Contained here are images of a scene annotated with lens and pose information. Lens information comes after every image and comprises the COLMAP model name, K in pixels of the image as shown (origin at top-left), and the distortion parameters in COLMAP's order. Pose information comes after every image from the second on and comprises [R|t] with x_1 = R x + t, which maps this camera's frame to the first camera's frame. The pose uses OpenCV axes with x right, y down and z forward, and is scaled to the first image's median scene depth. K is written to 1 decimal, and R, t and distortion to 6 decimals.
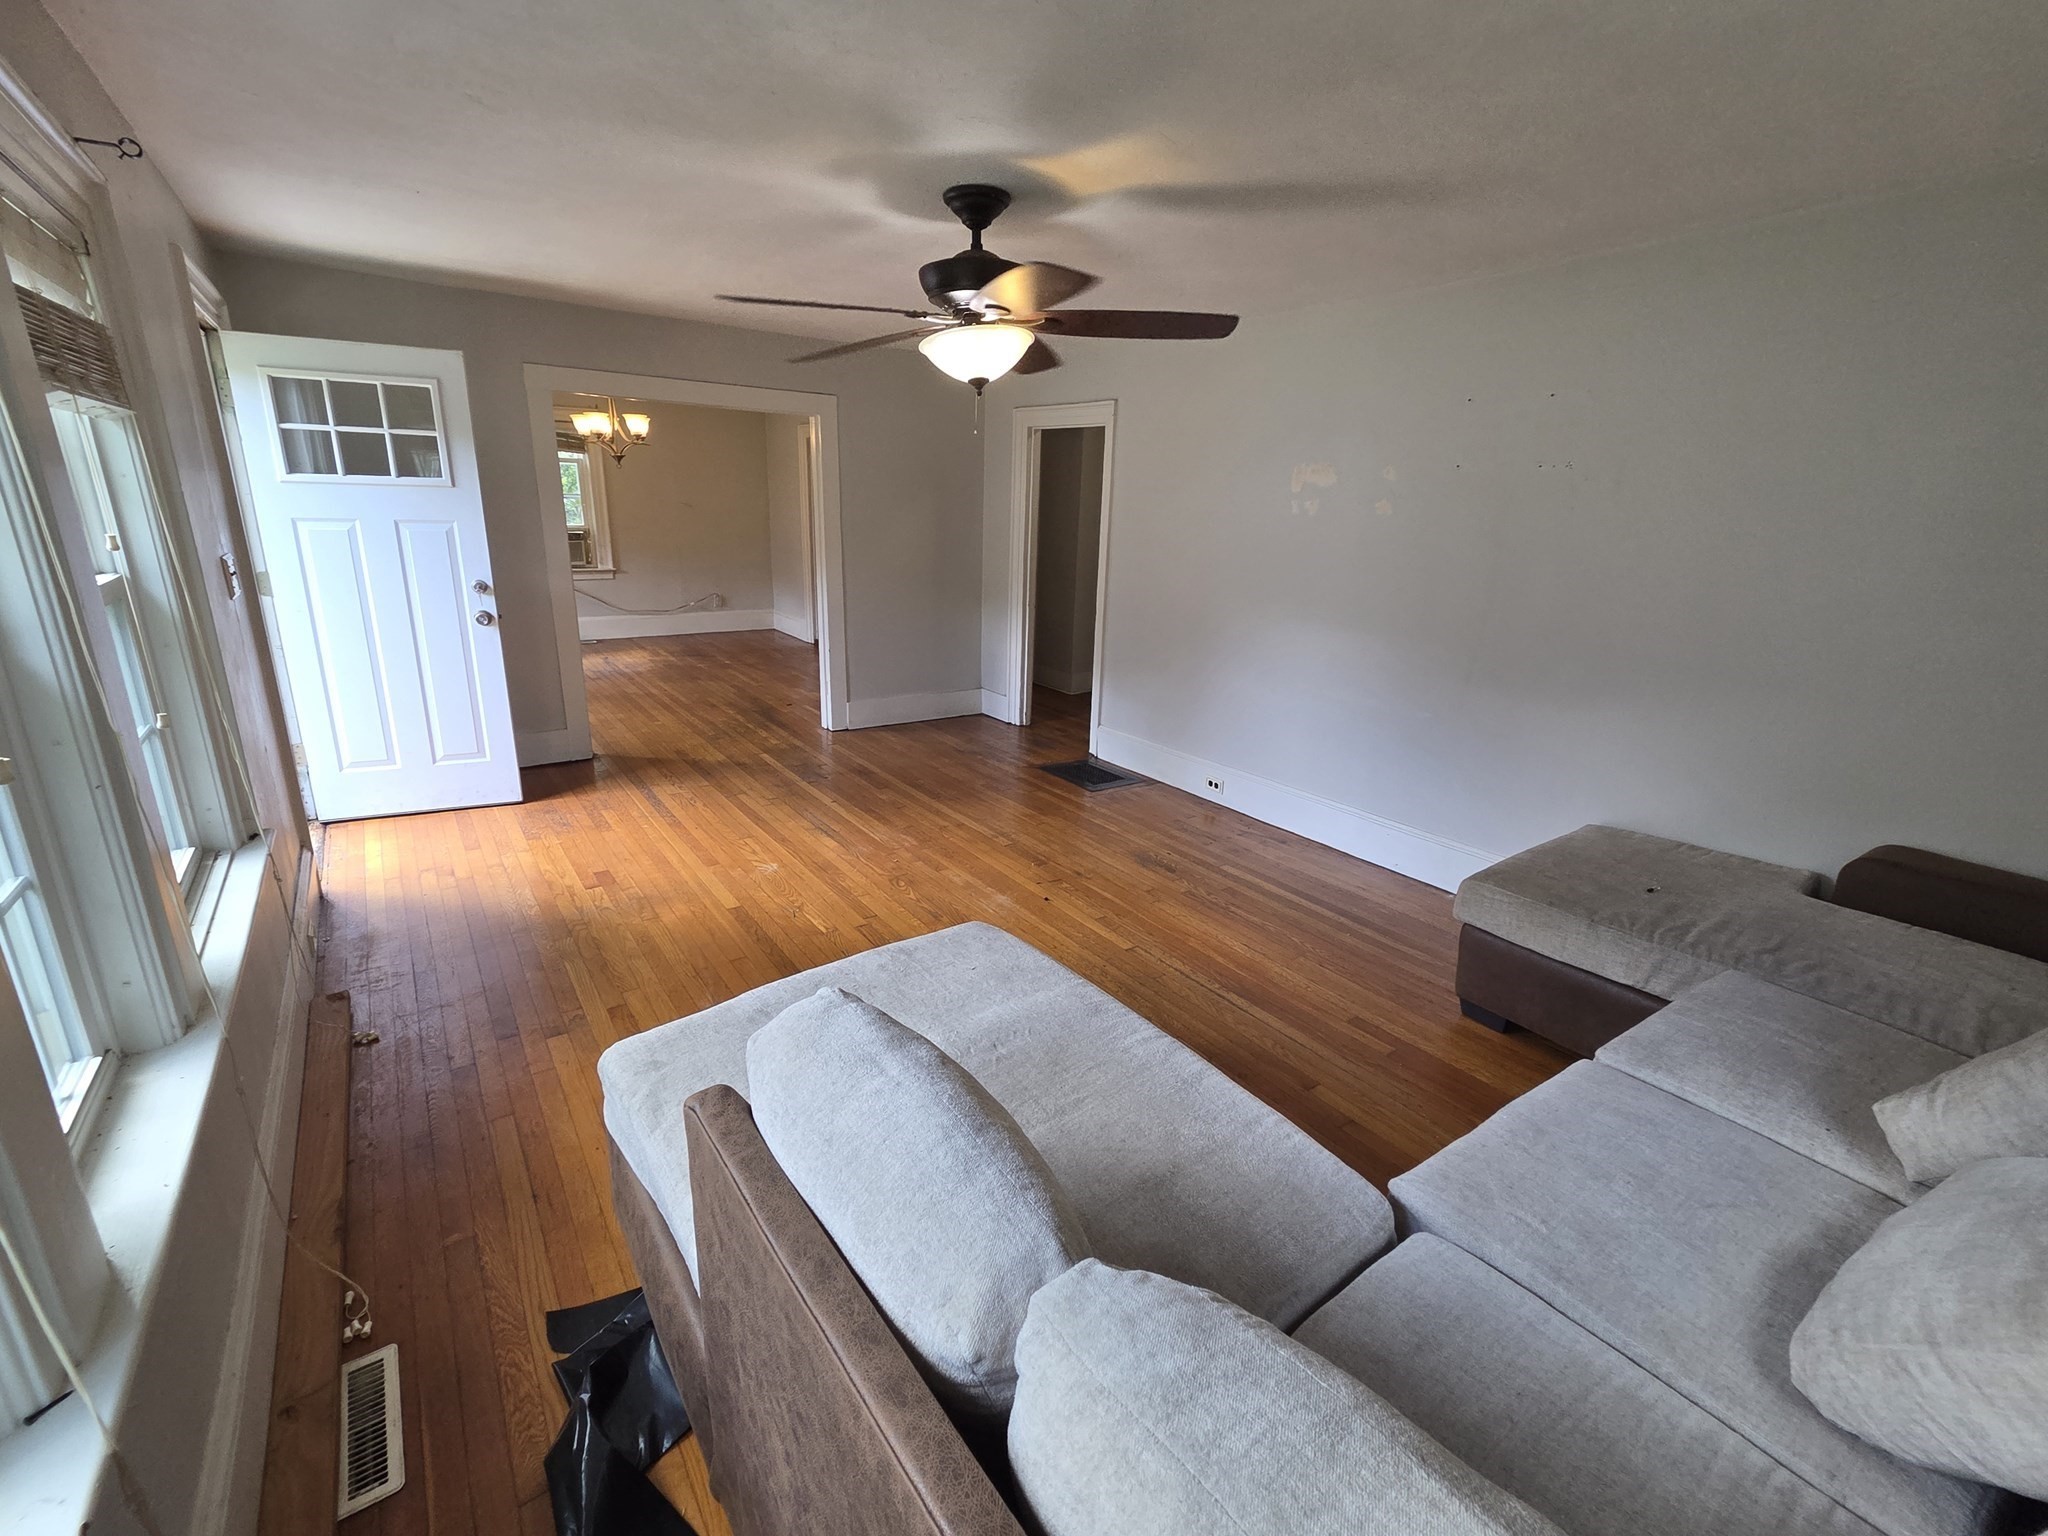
lens RADIAL K [[837.2, 0, 1005.0], [0, 837.2, 753.0], [0, 0, 1]] dist [0.001823, -0.000977]
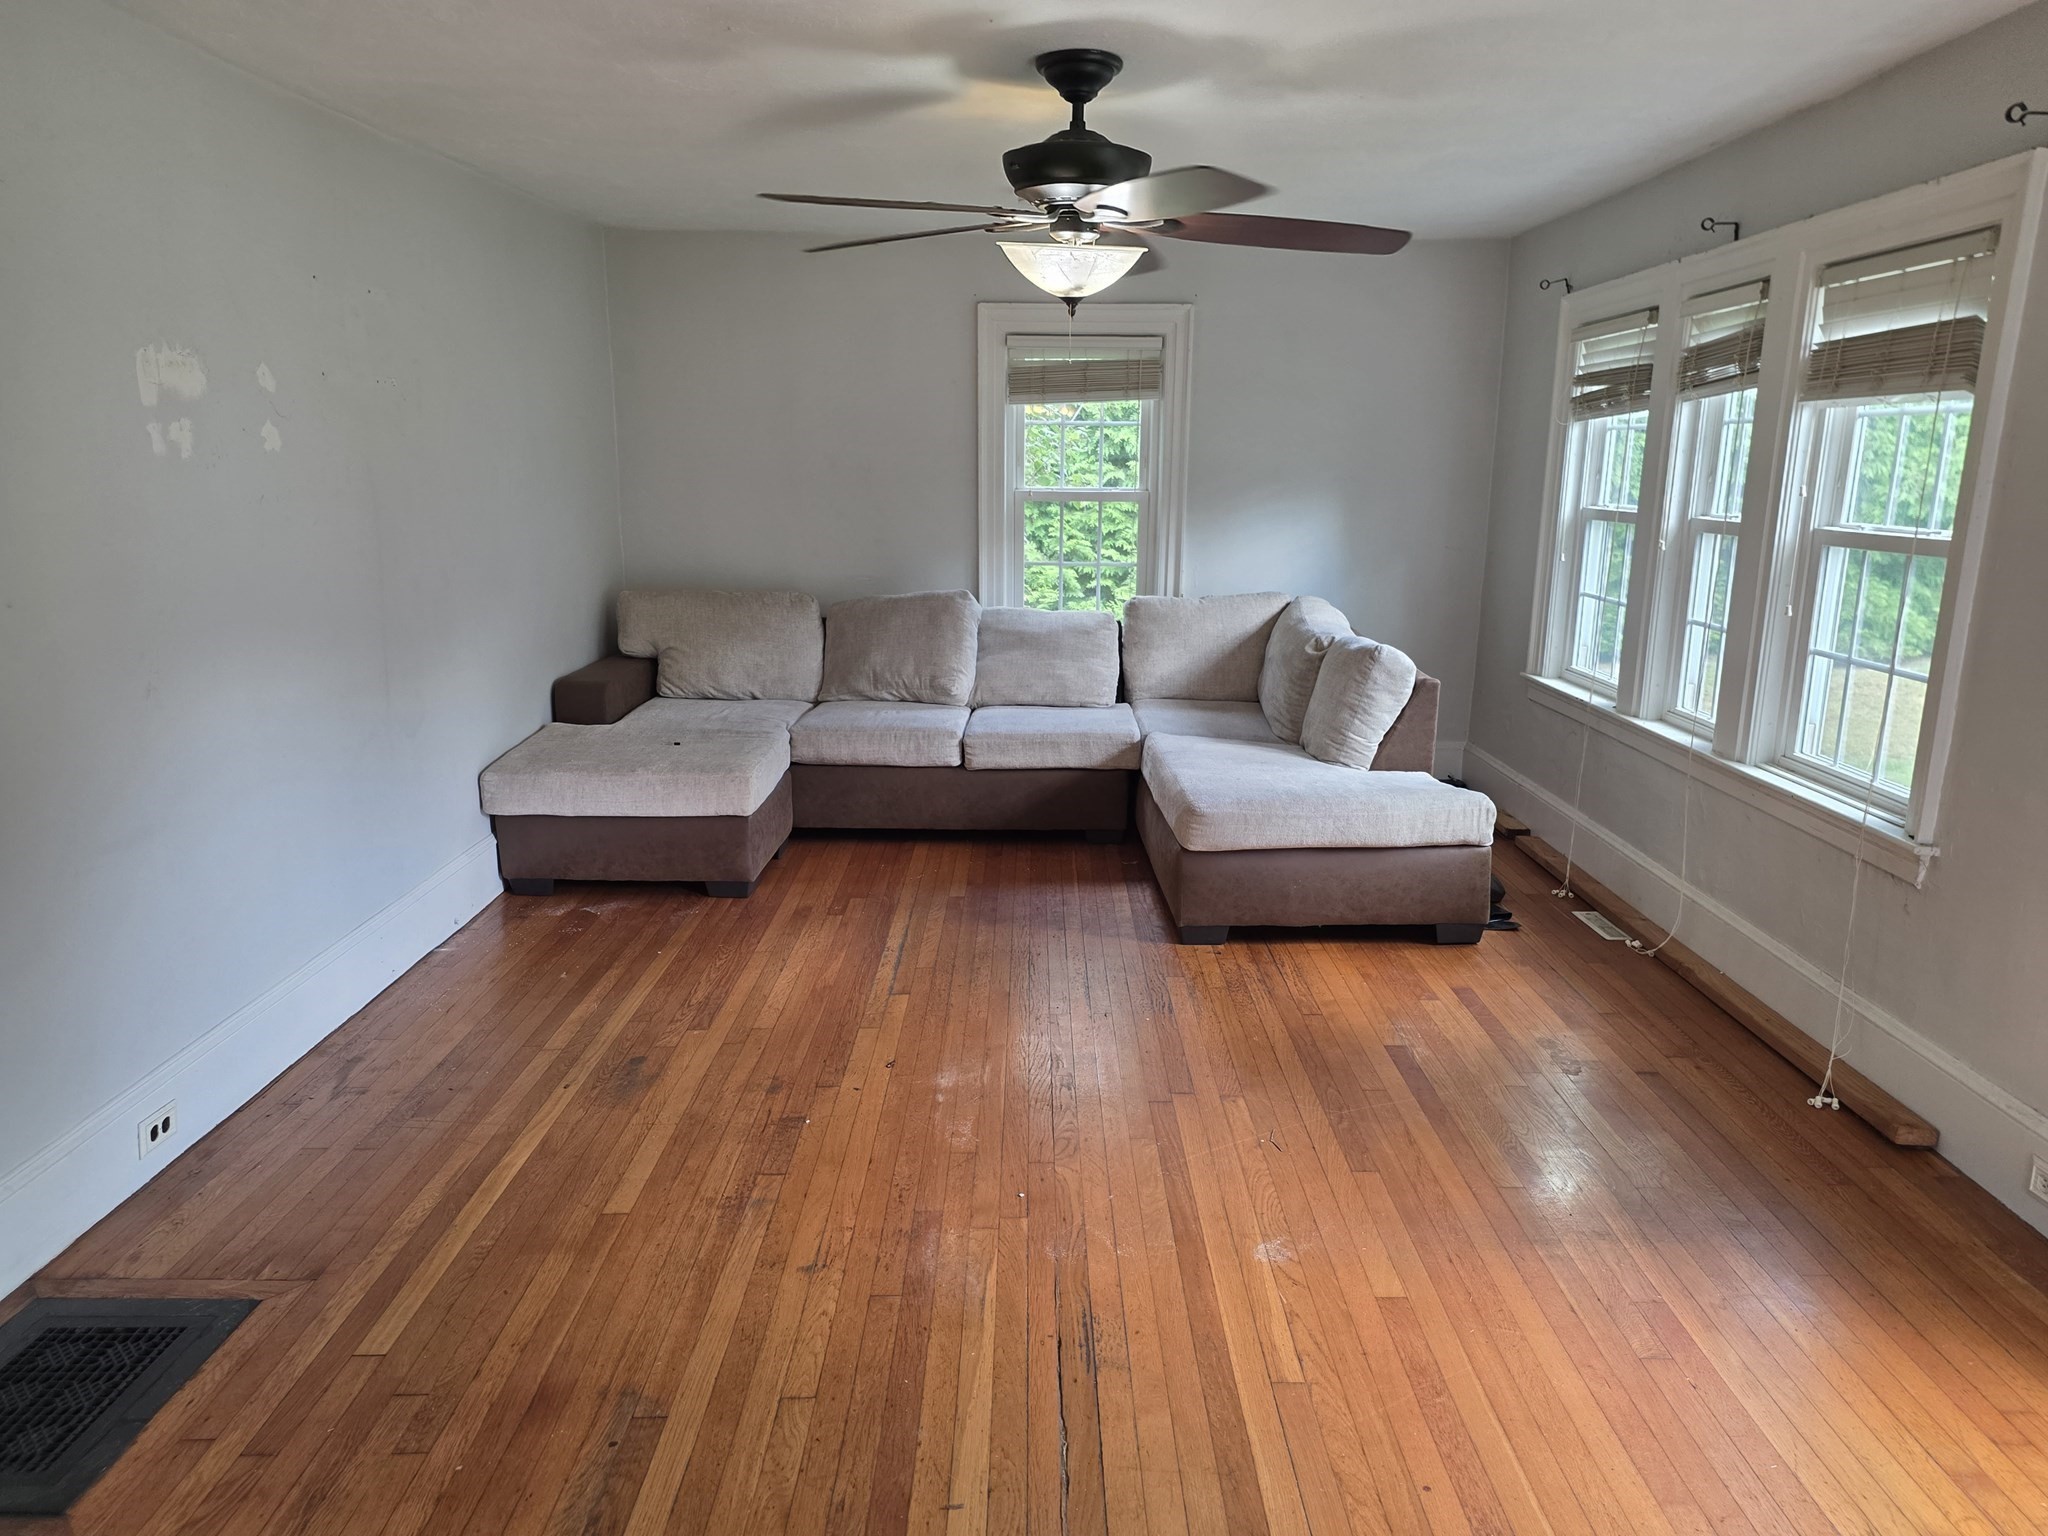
lens RADIAL K [[1346.5, 0, 1040.9], [0, 1346.5, 777.8], [0, 0, 1]] dist [0.034814, -0.026028]
pose [[-0.813905, -0.167798, 0.556240, -0.453473], [0.140372, 0.872231, 0.468518, -0.377163], [-0.563786, 0.459409, -0.686359, 1.211442]]
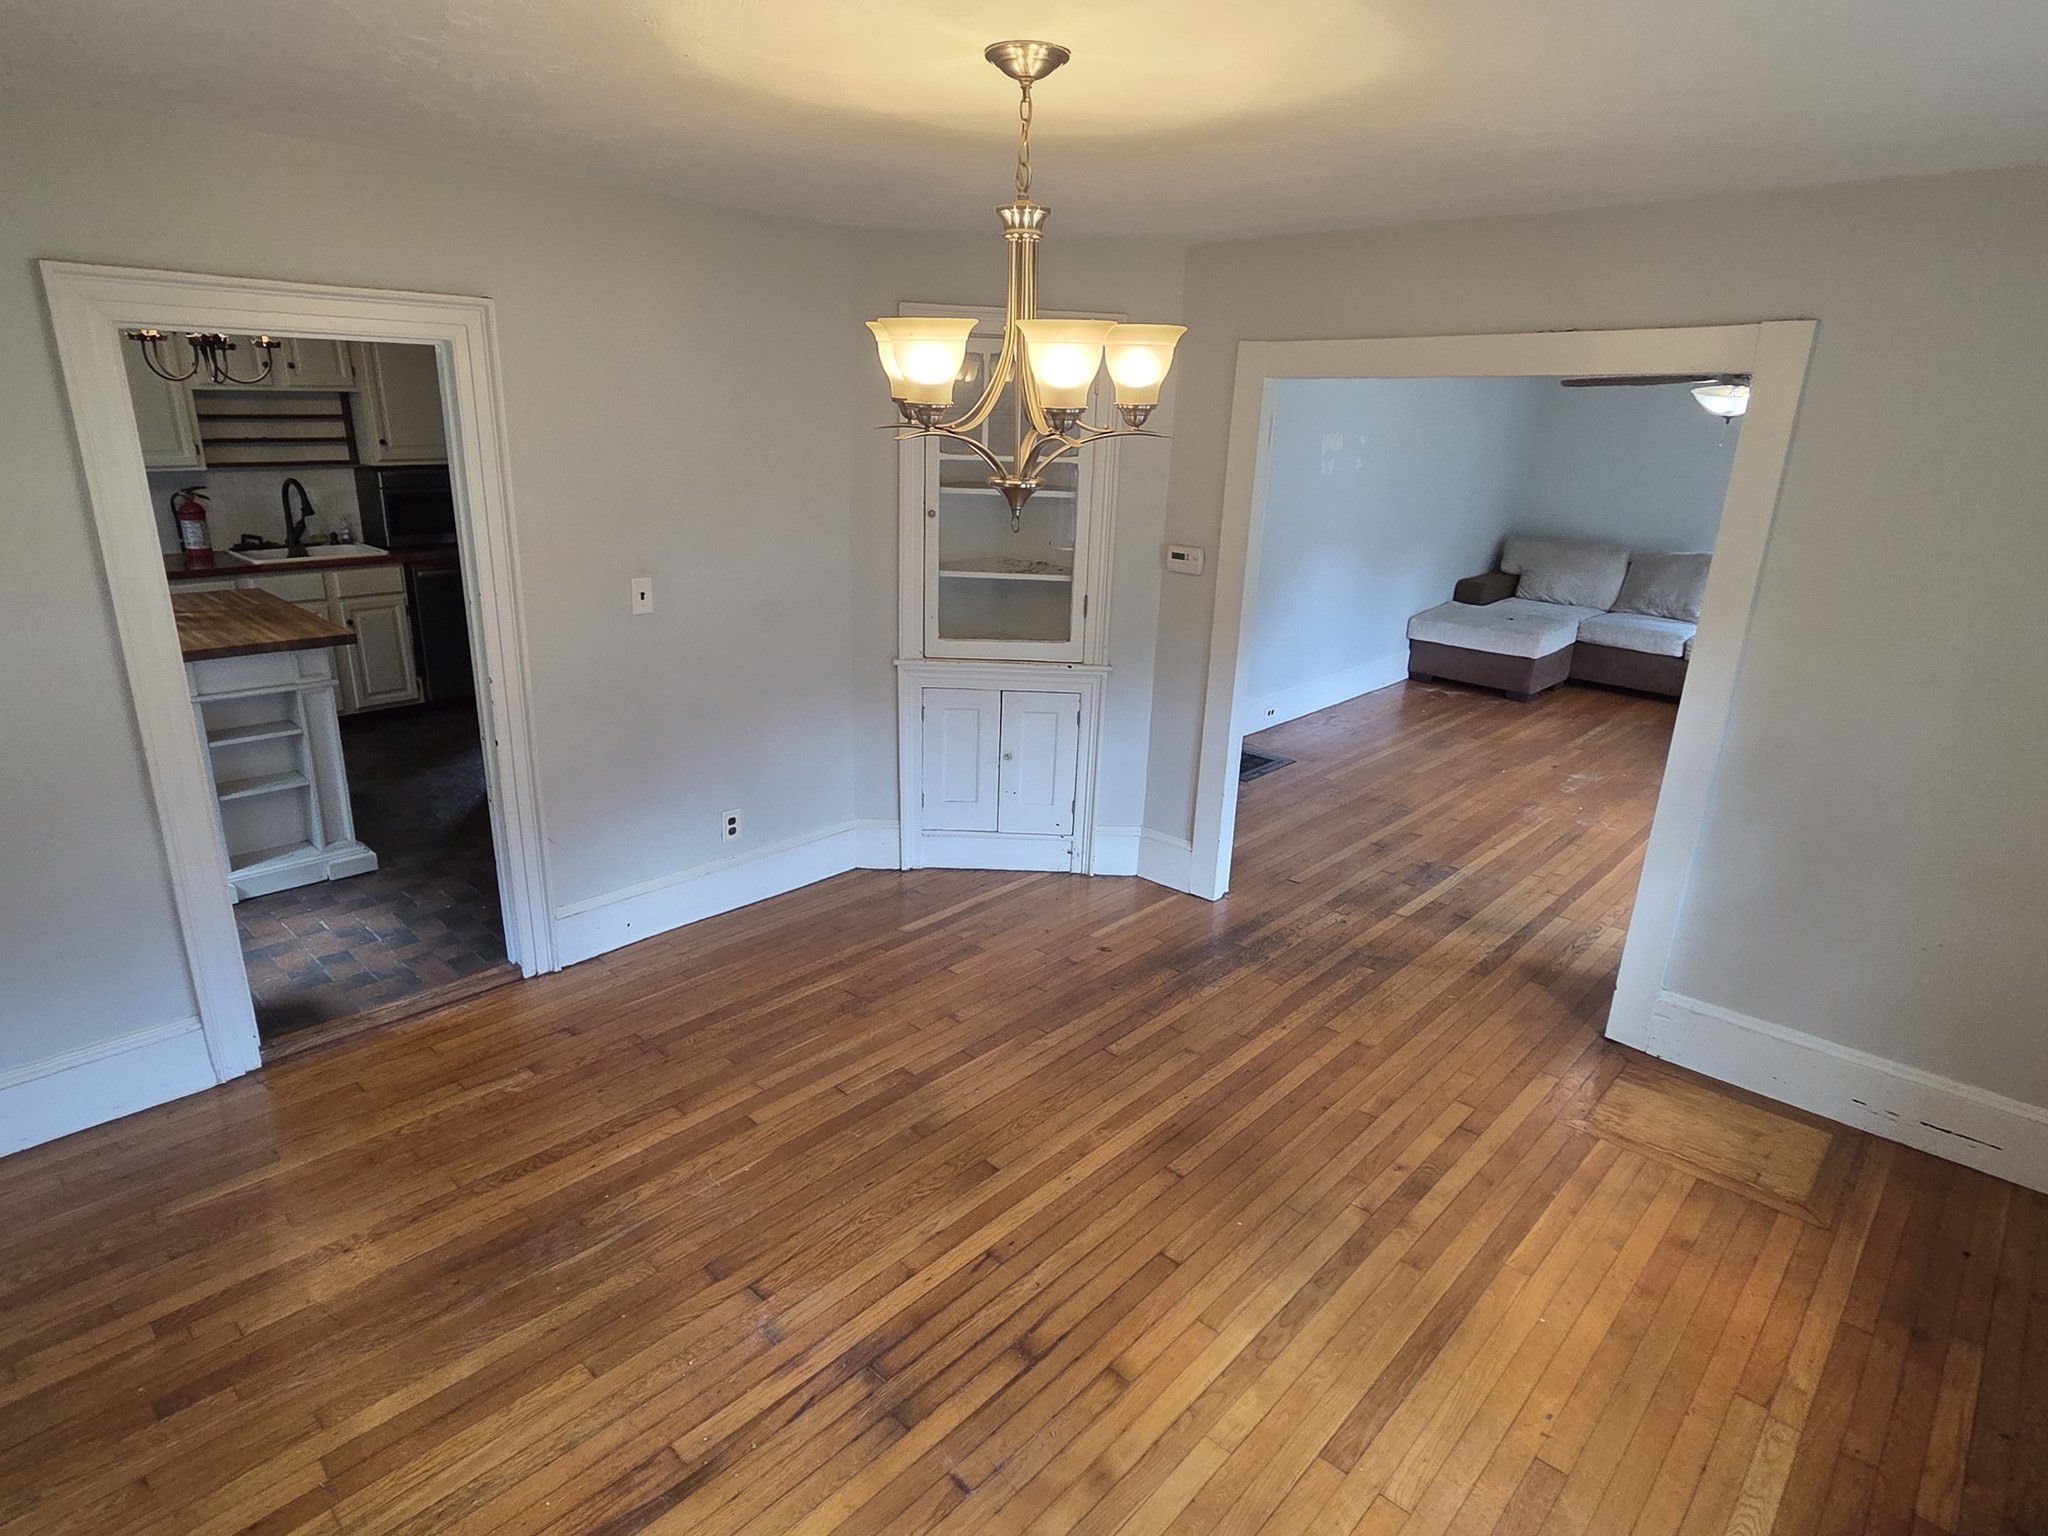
lens RADIAL K [[1120.2, 0, 1014.3], [0, 1120.2, 778.2], [0, 0, 1]] dist [0.015165, -0.000189]
pose [[-0.185109, -0.349708, 0.918390, -1.187658], [0.261497, 0.883318, 0.389060, -0.605432], [-0.947288, 0.312175, -0.072062, 1.567925]]
